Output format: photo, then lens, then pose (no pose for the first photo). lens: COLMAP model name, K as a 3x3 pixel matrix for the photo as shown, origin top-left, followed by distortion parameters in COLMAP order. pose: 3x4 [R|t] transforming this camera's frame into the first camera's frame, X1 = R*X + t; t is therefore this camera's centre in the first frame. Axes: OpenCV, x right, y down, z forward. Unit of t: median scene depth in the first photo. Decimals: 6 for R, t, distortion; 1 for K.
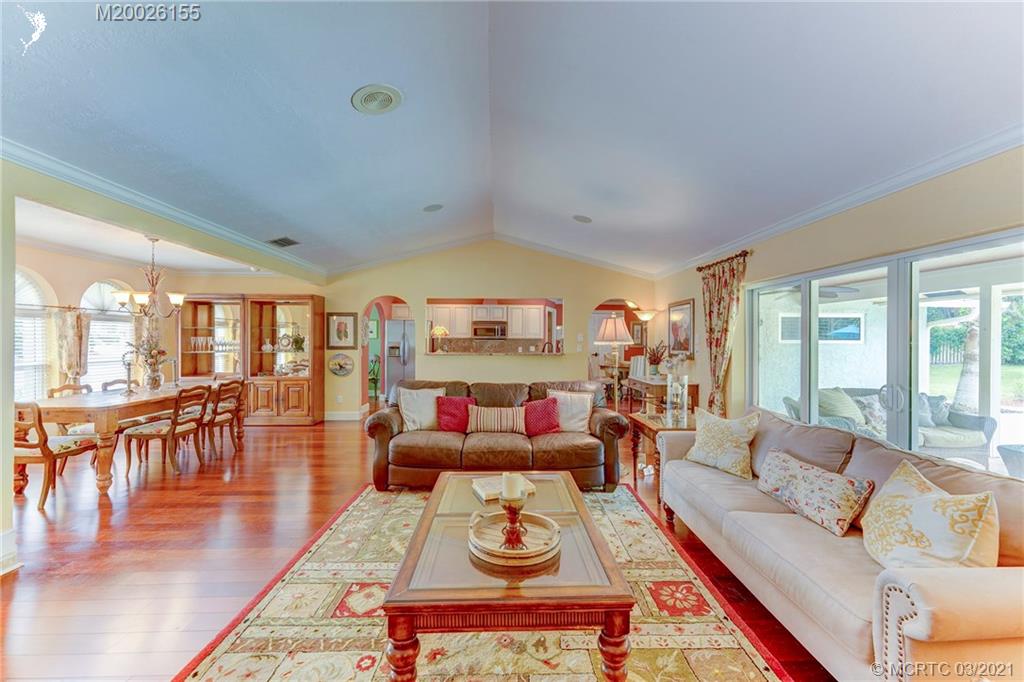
lens RADIAL K [[414.4, 0, 519.8], [0, 414.4, 337.6], [0, 0, 1]] dist [-0.001864, 0.003449]
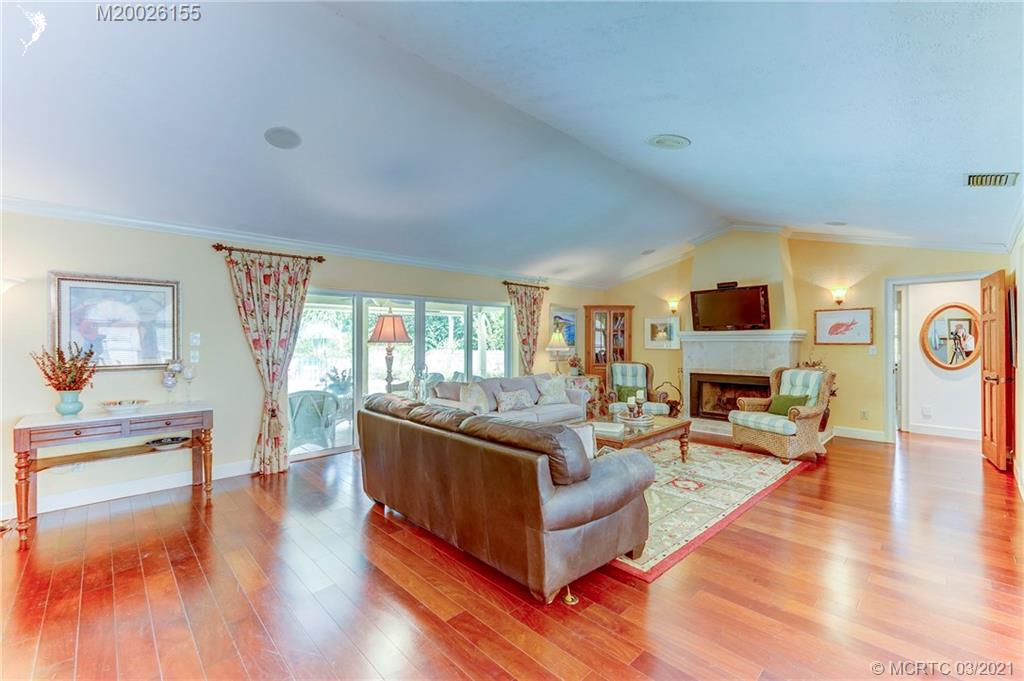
lens RADIAL K [[420.0, 0, 512.9], [0, 420.0, 338.6], [0, 0, 1]] dist [-0.003150, 0.003783]
pose [[-0.648811, -0.001704, 0.760948, -0.555839], [-0.004997, 0.999985, -0.002021, 0.000941], [-0.760933, -0.005113, -0.648810, 1.212789]]
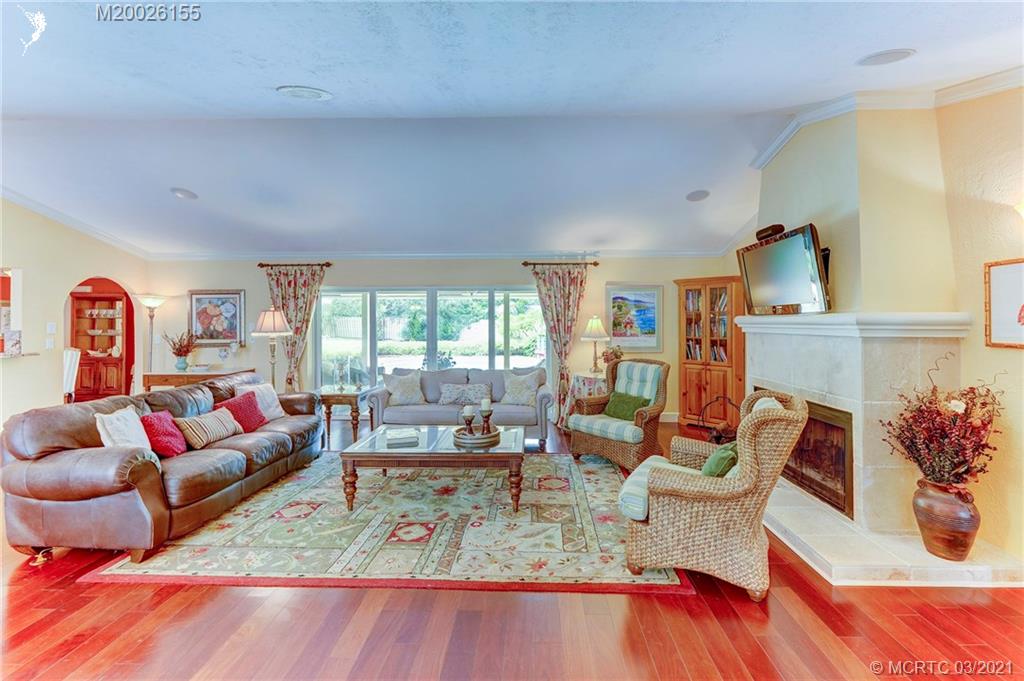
lens RADIAL K [[429.5, 0, 524.1], [0, 429.5, 319.1], [0, 0, 1]] dist [0.001502, 0.000762]
pose [[0.067010, -0.000676, 0.997752, -0.750422], [-0.000118, 1.000000, 0.000686, -0.022862], [-0.997752, -0.000164, 0.067009, 0.241196]]
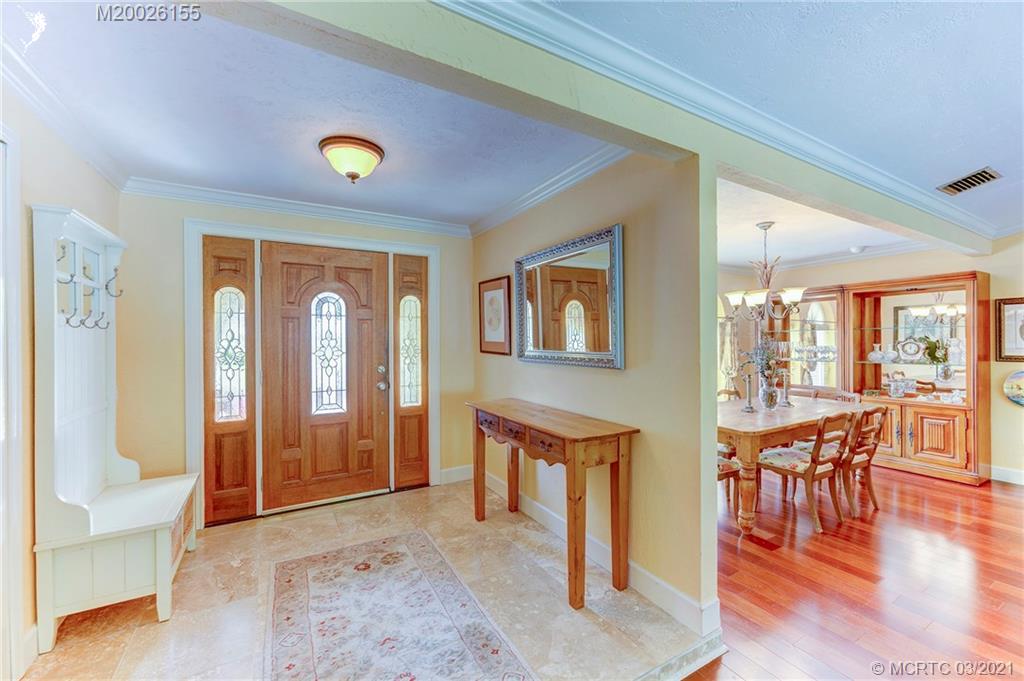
lens RADIAL K [[420.0, 0, 519.8], [0, 420.0, 345.1], [0, 0, 1]] dist [-0.003150, 0.003783]
pose [[0.459087, -0.000533, -0.888391, -0.337281], [0.011492, 0.999920, 0.005339, -0.007778], [0.888317, -0.012660, 0.459056, 0.160299]]
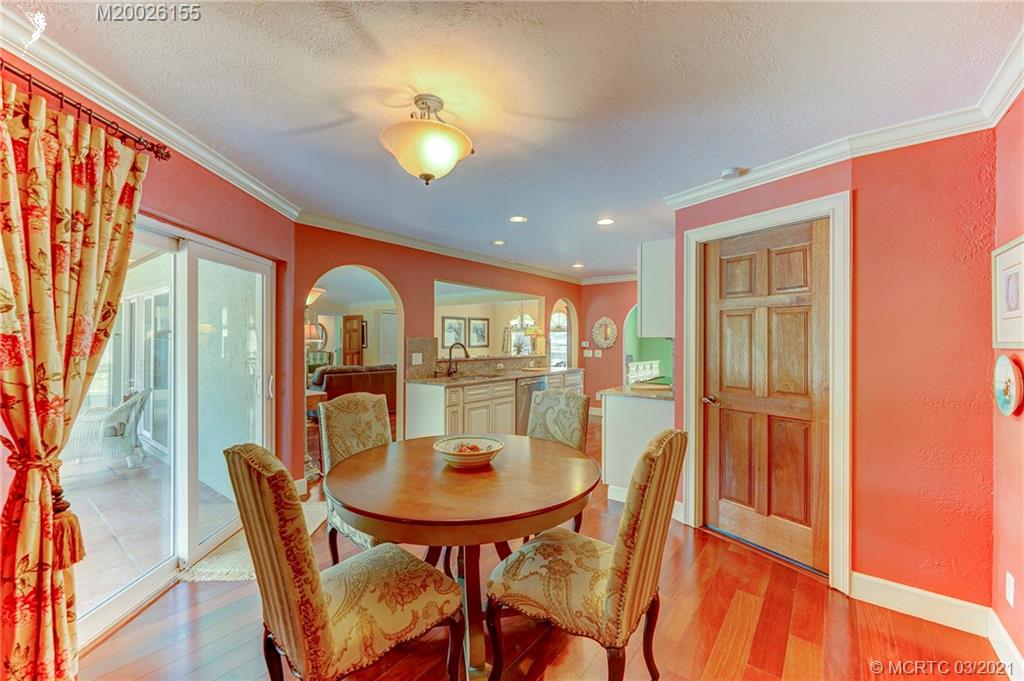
lens RADIAL K [[420.0, 0, 514.8], [0, 420.0, 337.4], [0, 0, 1]] dist [-0.003150, 0.003783]
pose [[-0.654616, -0.012173, -0.755864, 0.781641], [-0.004534, 0.999916, -0.012176, 0.014417], [0.755948, -0.004544, -0.654616, 2.277520]]
